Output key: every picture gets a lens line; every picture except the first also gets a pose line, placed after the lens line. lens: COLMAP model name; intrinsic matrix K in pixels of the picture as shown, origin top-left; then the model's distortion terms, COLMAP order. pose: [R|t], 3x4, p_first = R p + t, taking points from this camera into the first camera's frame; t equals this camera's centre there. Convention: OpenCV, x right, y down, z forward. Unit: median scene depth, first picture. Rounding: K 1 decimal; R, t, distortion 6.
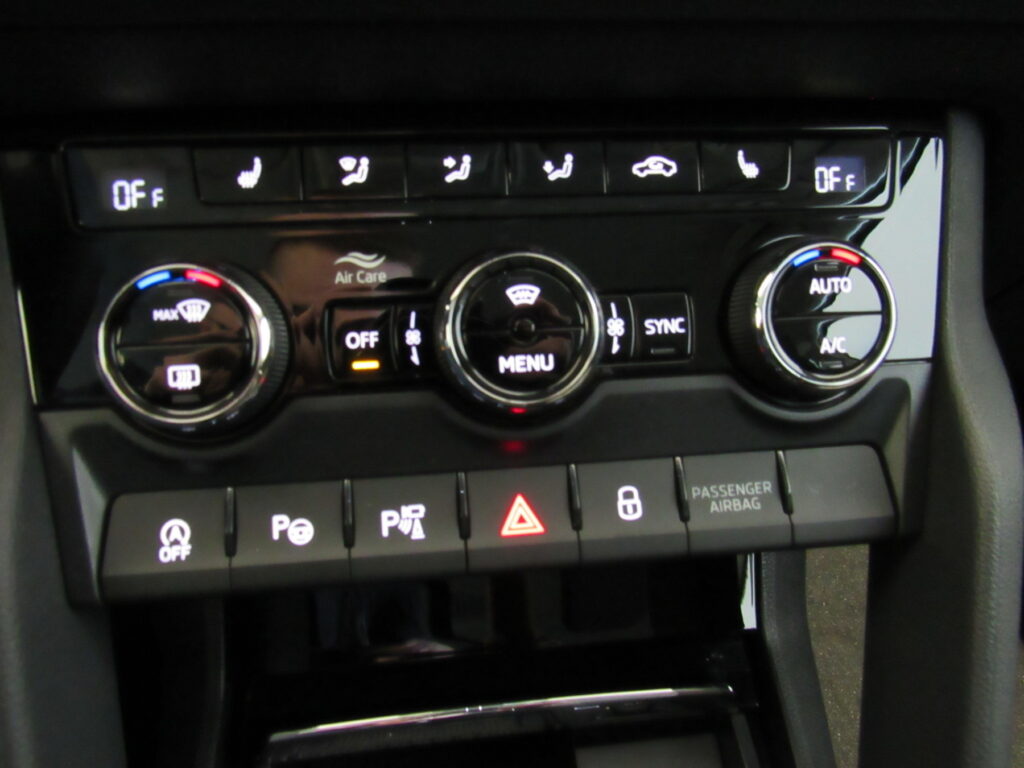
lens RADIAL K [[724.2, 0, 512.0], [0, 724.2, 384.0], [0, 0, 1]] dist [-0.022762, -0.000210]
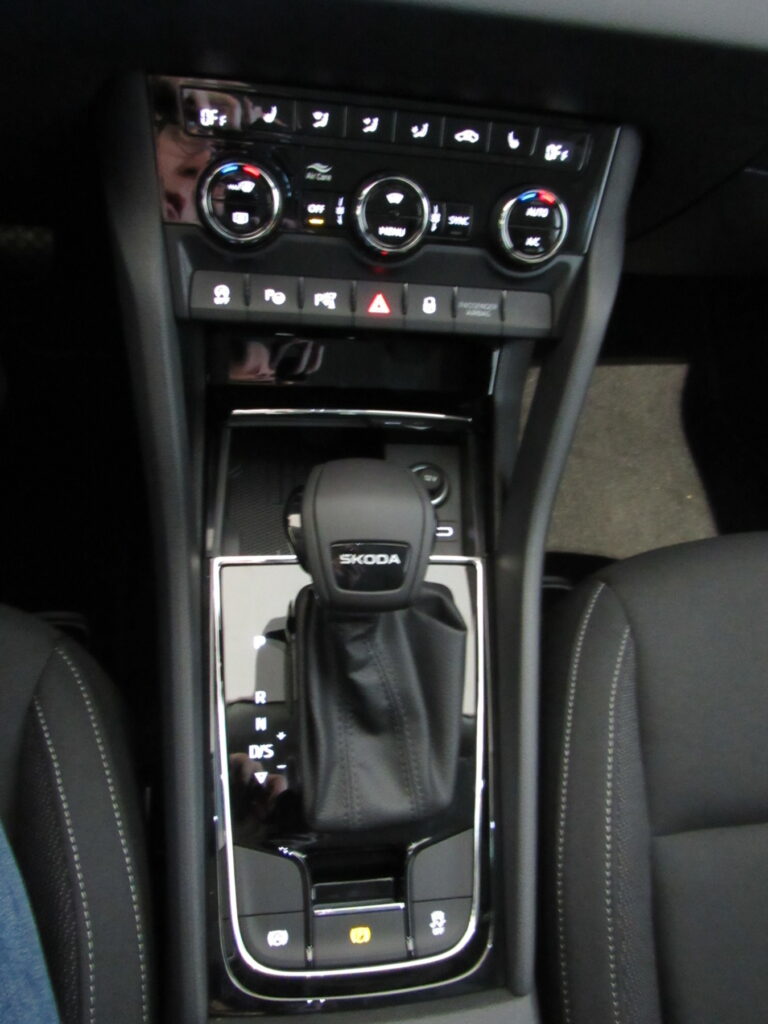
lens RADIAL K [[734.9, 0, 384.0], [0, 734.9, 512.0], [0, 0, 1]] dist [-0.025854, 0.004645]
pose [[0.990138, 0.100376, 0.097736, -0.129280], [-0.129397, 0.922632, 0.363328, -0.044803], [-0.053705, -0.372391, 0.926521, -1.304135]]
